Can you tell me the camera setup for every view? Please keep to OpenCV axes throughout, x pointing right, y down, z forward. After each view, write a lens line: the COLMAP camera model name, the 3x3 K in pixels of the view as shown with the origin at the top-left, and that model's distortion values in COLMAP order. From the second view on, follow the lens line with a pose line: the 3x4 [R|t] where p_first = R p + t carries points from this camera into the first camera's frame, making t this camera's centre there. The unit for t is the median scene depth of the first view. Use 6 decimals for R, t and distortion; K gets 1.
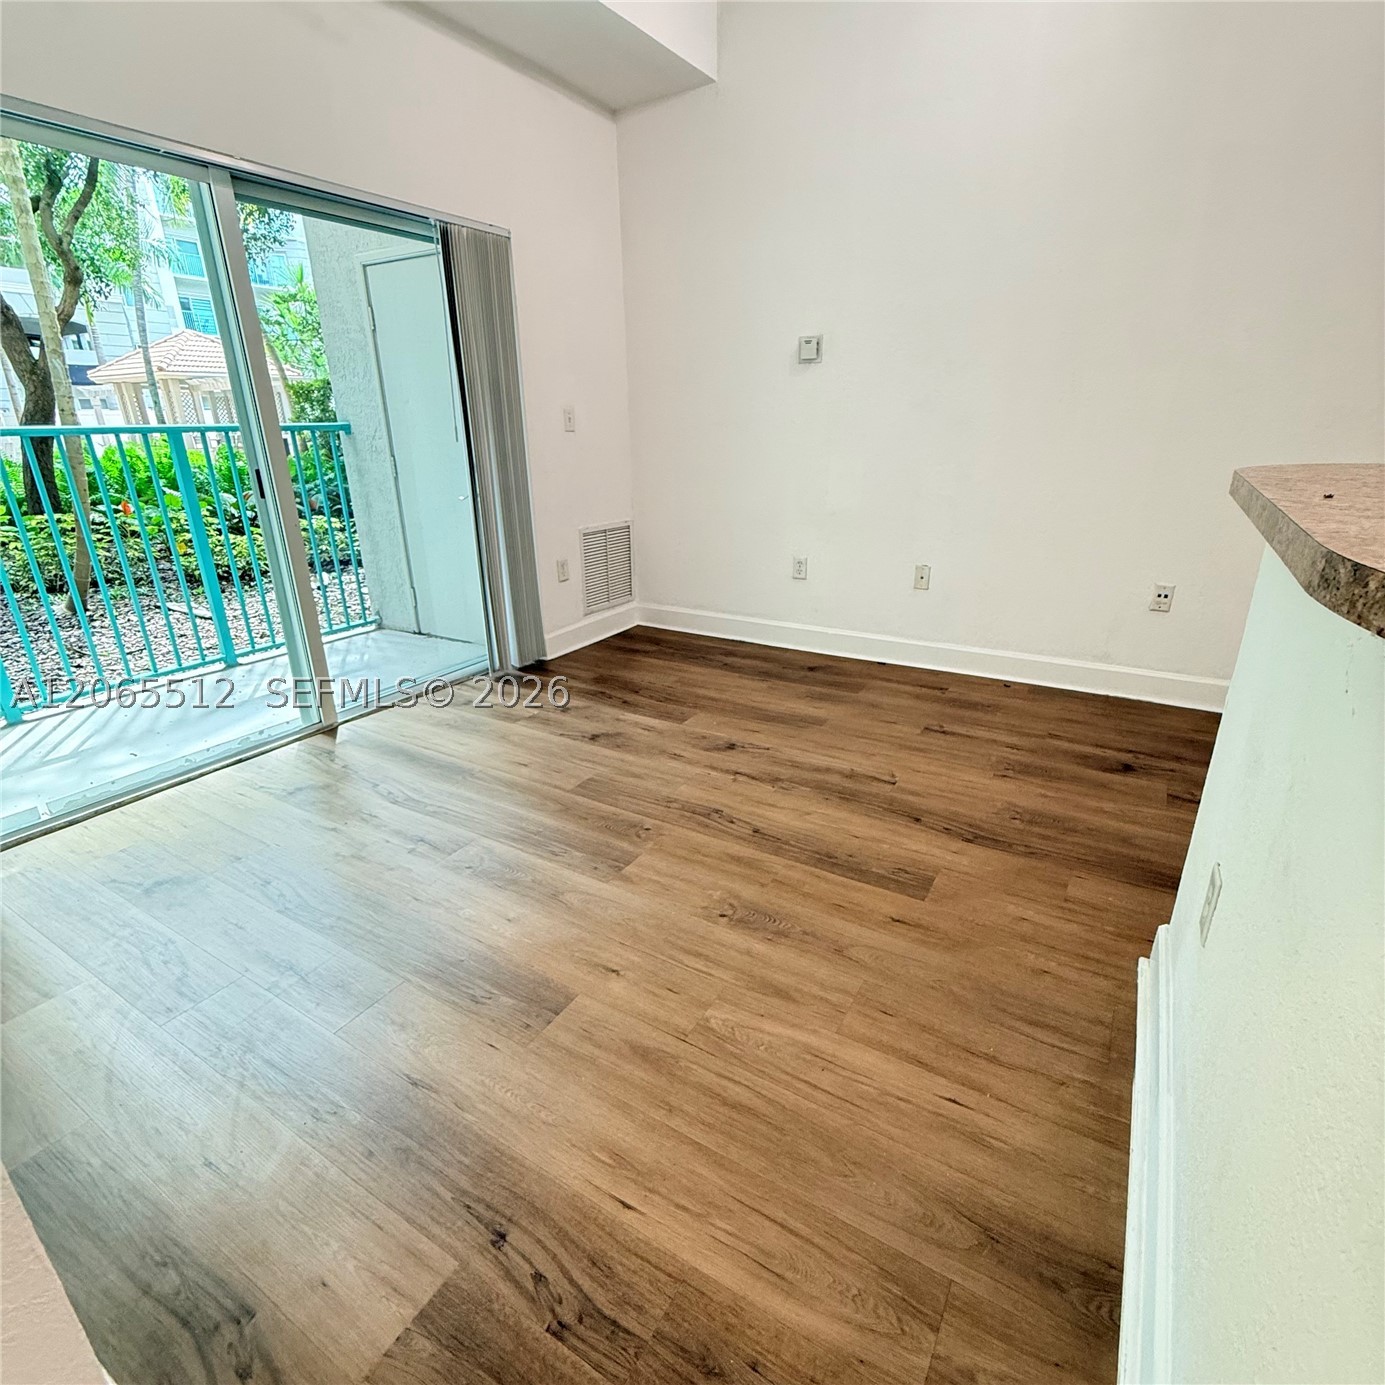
lens RADIAL K [[735.6, 0, 690.3], [0, 735.6, 689.5], [0, 0, 1]] dist [-0.000202, -0.000118]
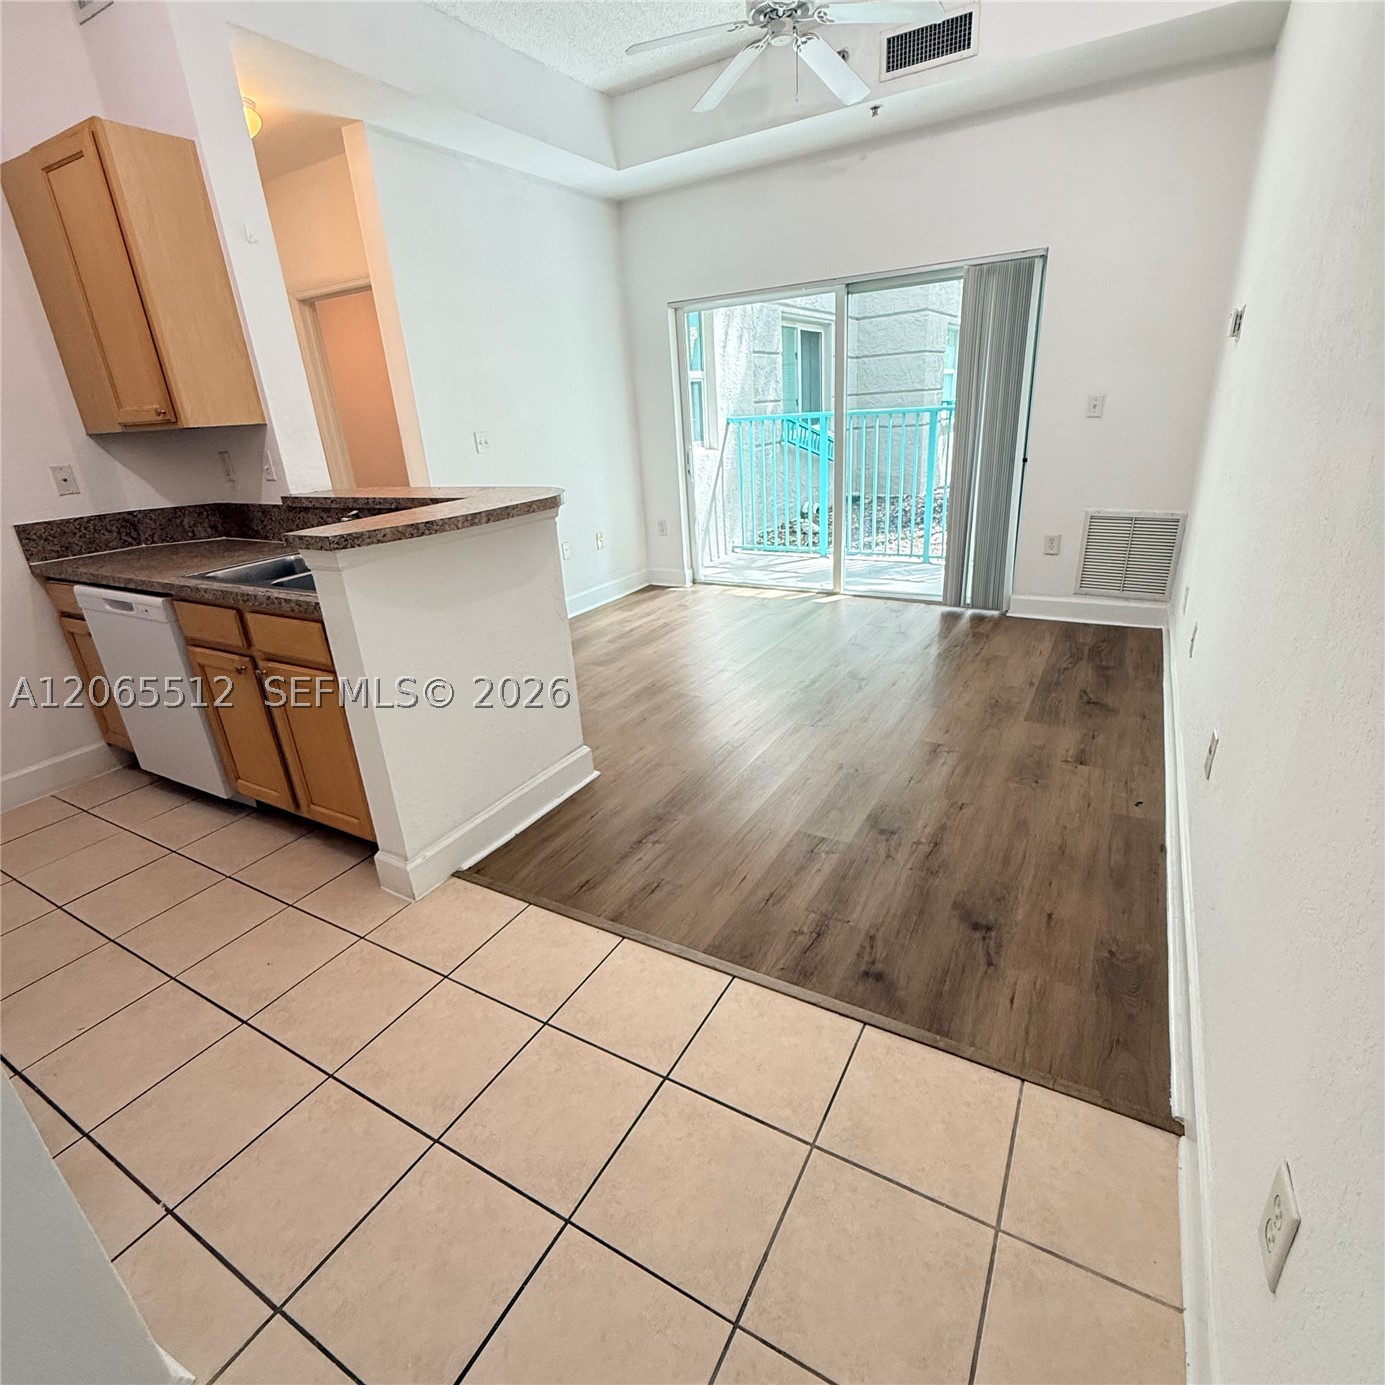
lens RADIAL K [[735.6, 0, 690.2], [0, 735.6, 691.3], [0, 0, 1]] dist [-0.000202, -0.000118]
pose [[0.013969, 0.377148, -0.926048, 1.070009], [-0.292290, 0.887225, 0.356928, -0.236083], [0.956228, 0.265689, 0.122631, 0.479083]]
